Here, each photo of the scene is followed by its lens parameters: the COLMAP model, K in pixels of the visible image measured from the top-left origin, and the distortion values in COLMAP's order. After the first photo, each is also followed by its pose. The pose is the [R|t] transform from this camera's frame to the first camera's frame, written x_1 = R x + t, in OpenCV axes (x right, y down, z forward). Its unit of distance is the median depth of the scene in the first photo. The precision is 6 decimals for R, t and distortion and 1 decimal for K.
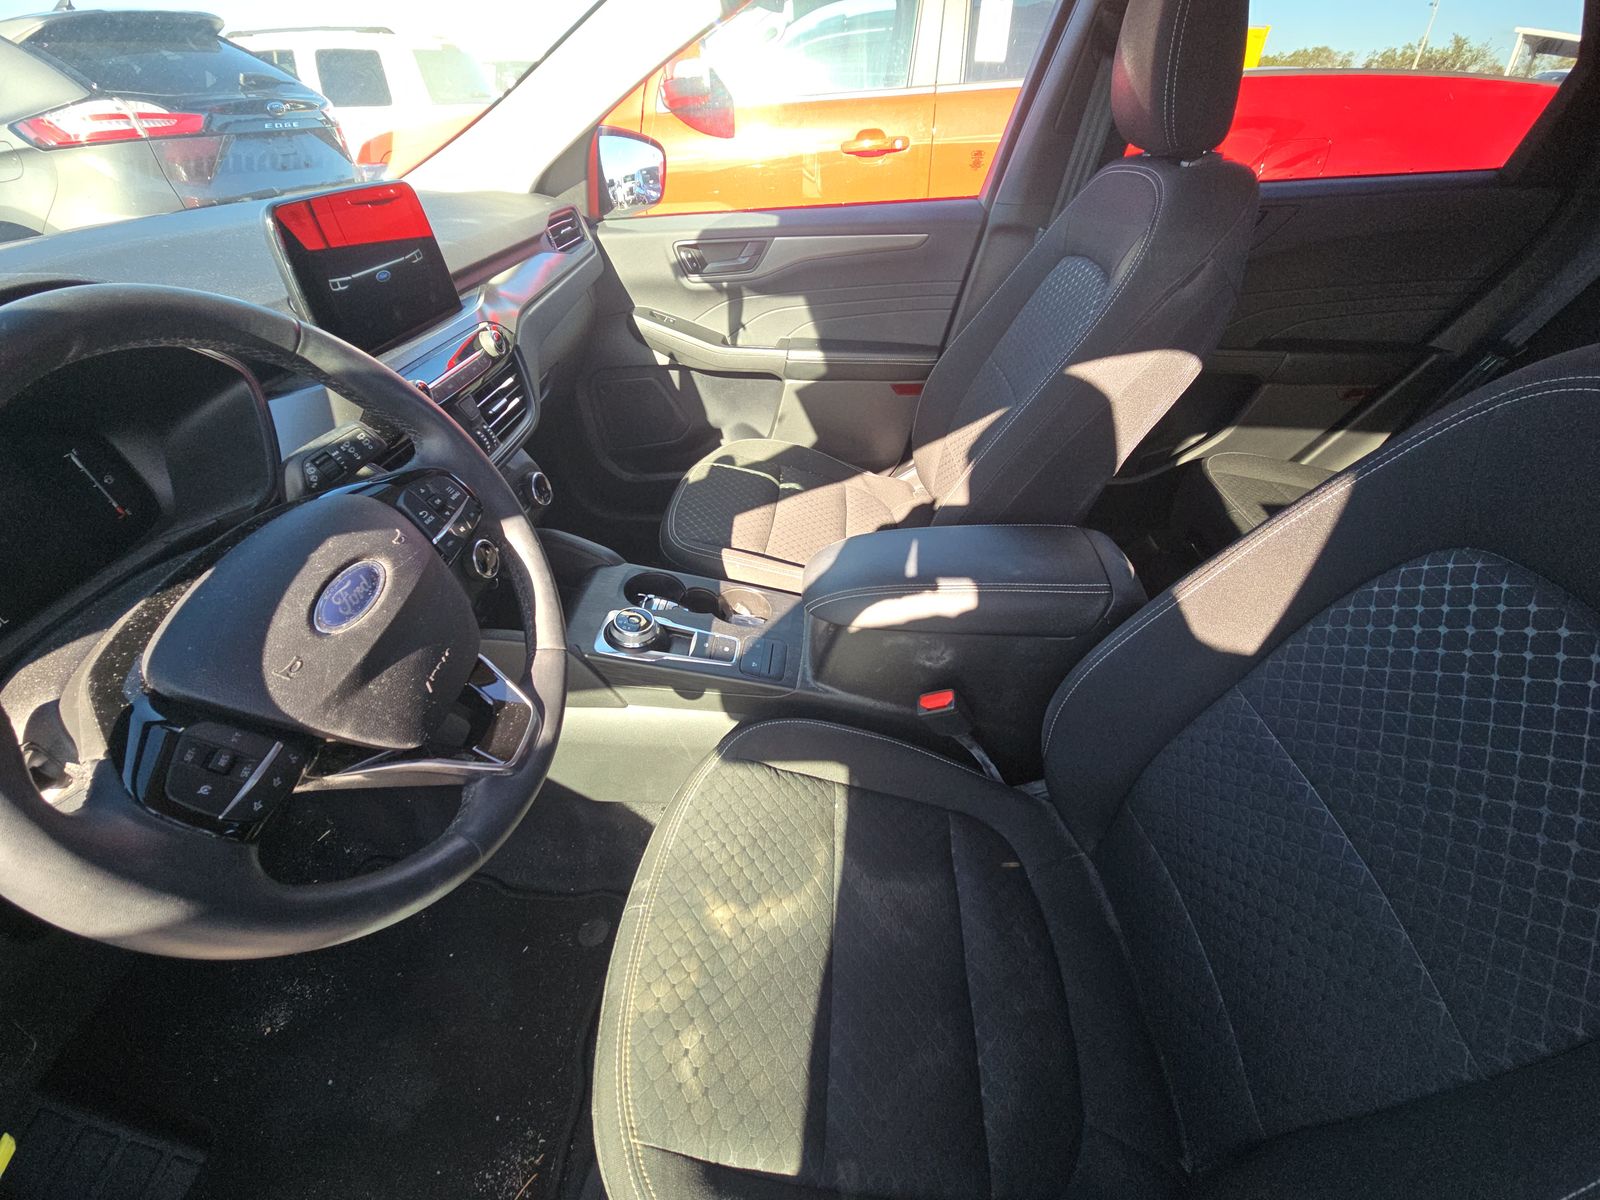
lens RADIAL K [[648.0, 0, 800.5], [0, 648.0, 591.8], [0, 0, 1]] dist [0.015973, -0.014878]
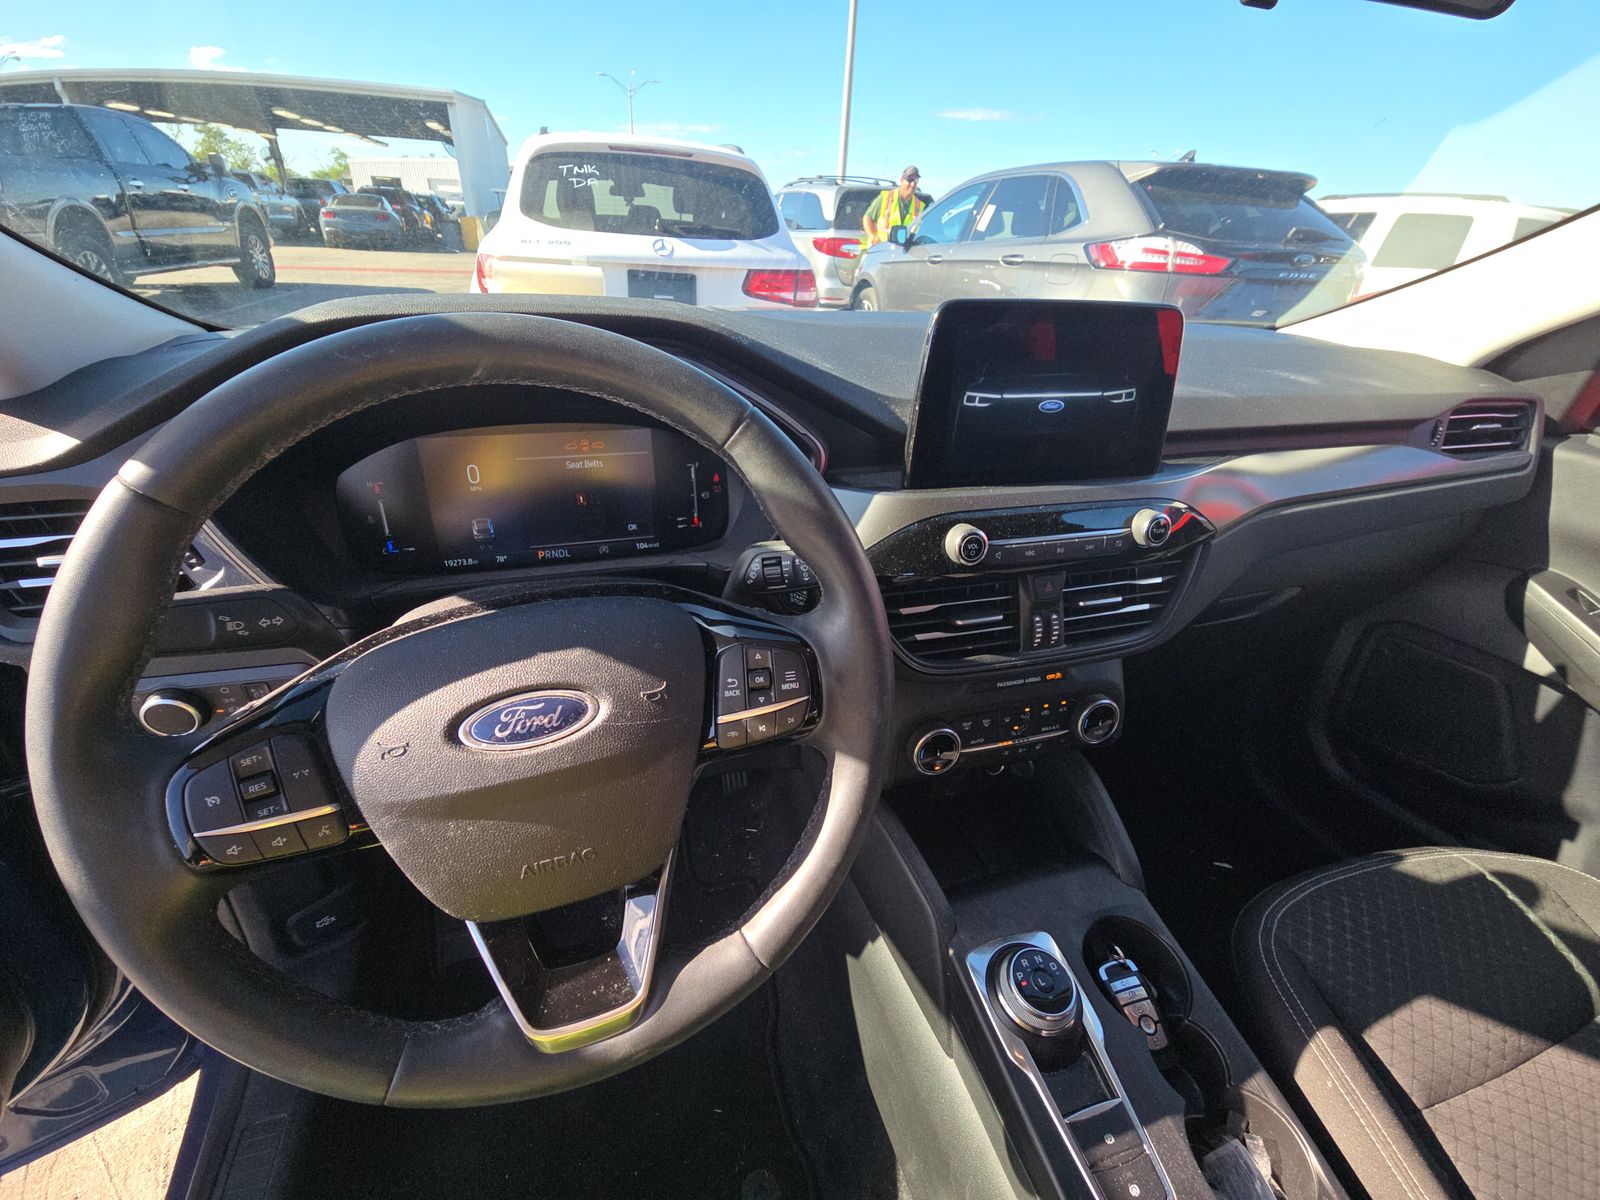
lens RADIAL K [[651.9, 0, 806.7], [0, 651.9, 595.4], [0, 0, 1]] dist [0.000032, -0.004227]
pose [[0.347185, 0.465612, -0.814044, -0.007859], [-0.601405, 0.776585, 0.187691, -0.219995], [0.719566, 0.424407, 0.549640, 0.364879]]
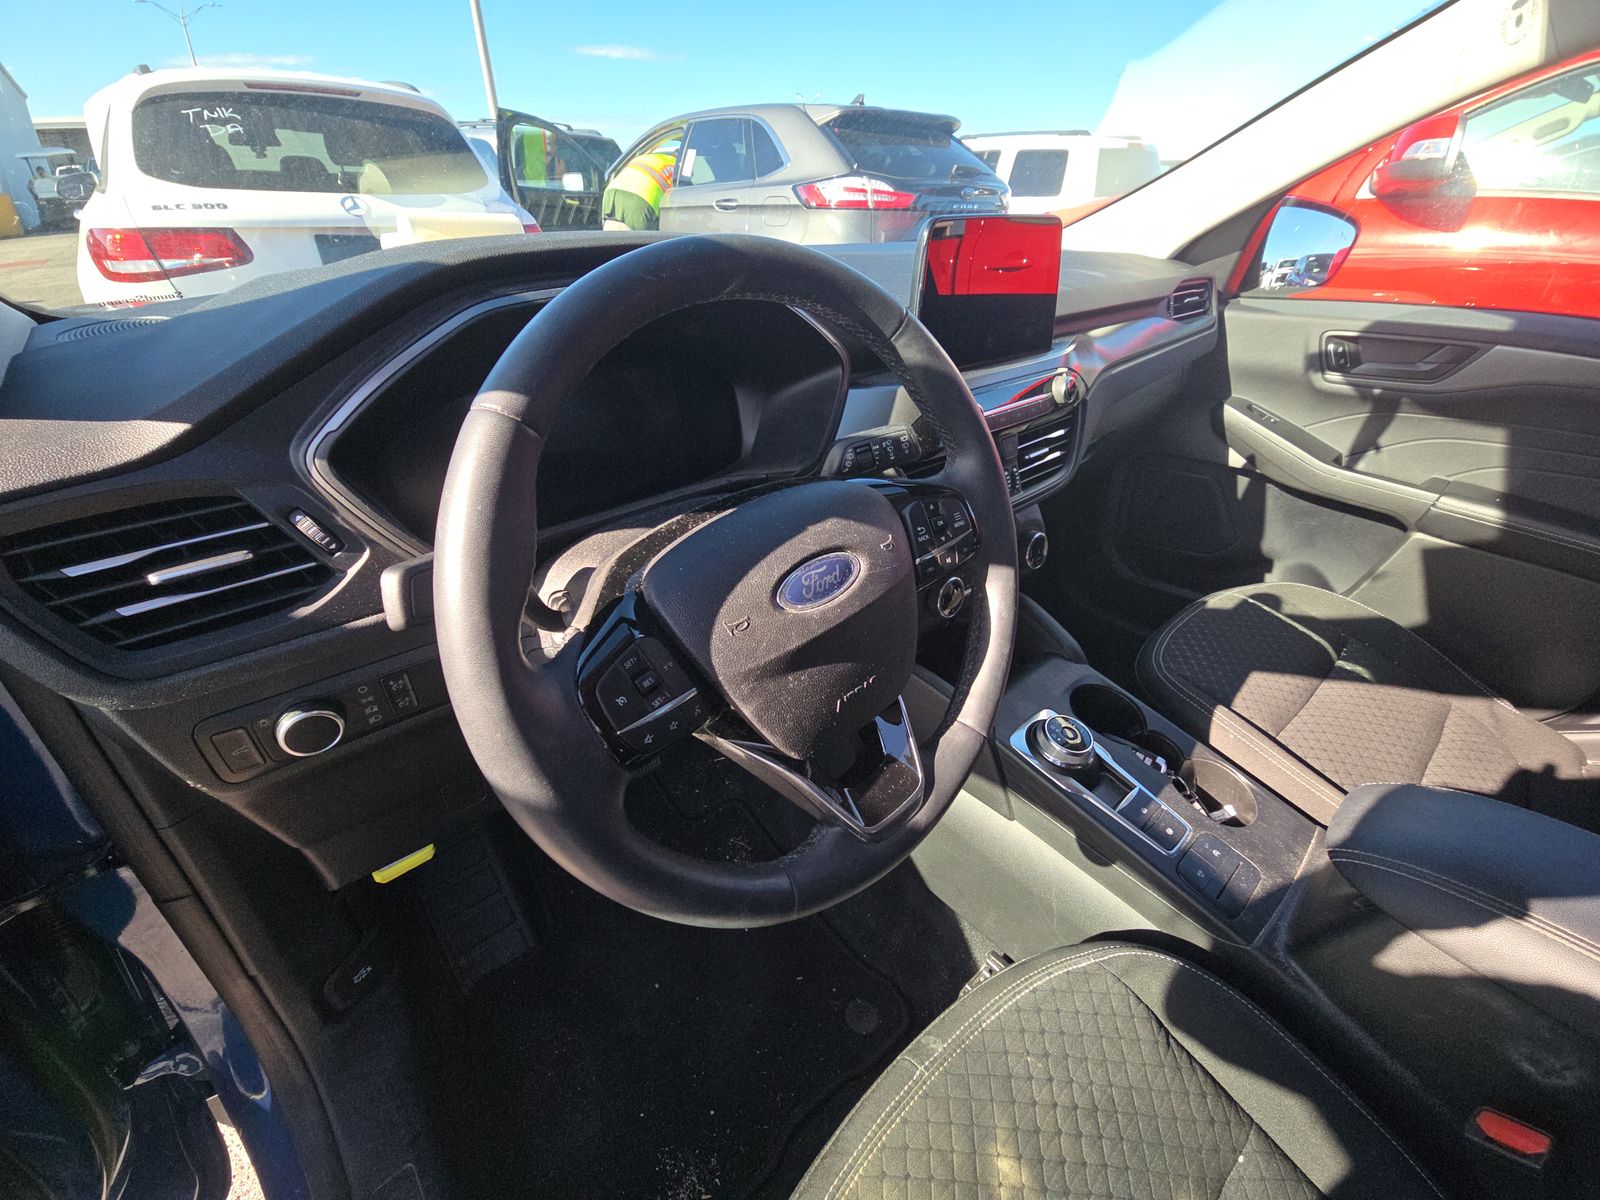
lens RADIAL K [[648.0, 0, 800.5], [0, 648.0, 591.8], [0, 0, 1]] dist [0.015973, -0.014878]
pose [[0.703260, 0.377964, -0.602137, -0.069678], [-0.440974, 0.896259, 0.047555, -0.006027], [0.557645, 0.232084, 0.796975, 0.119744]]
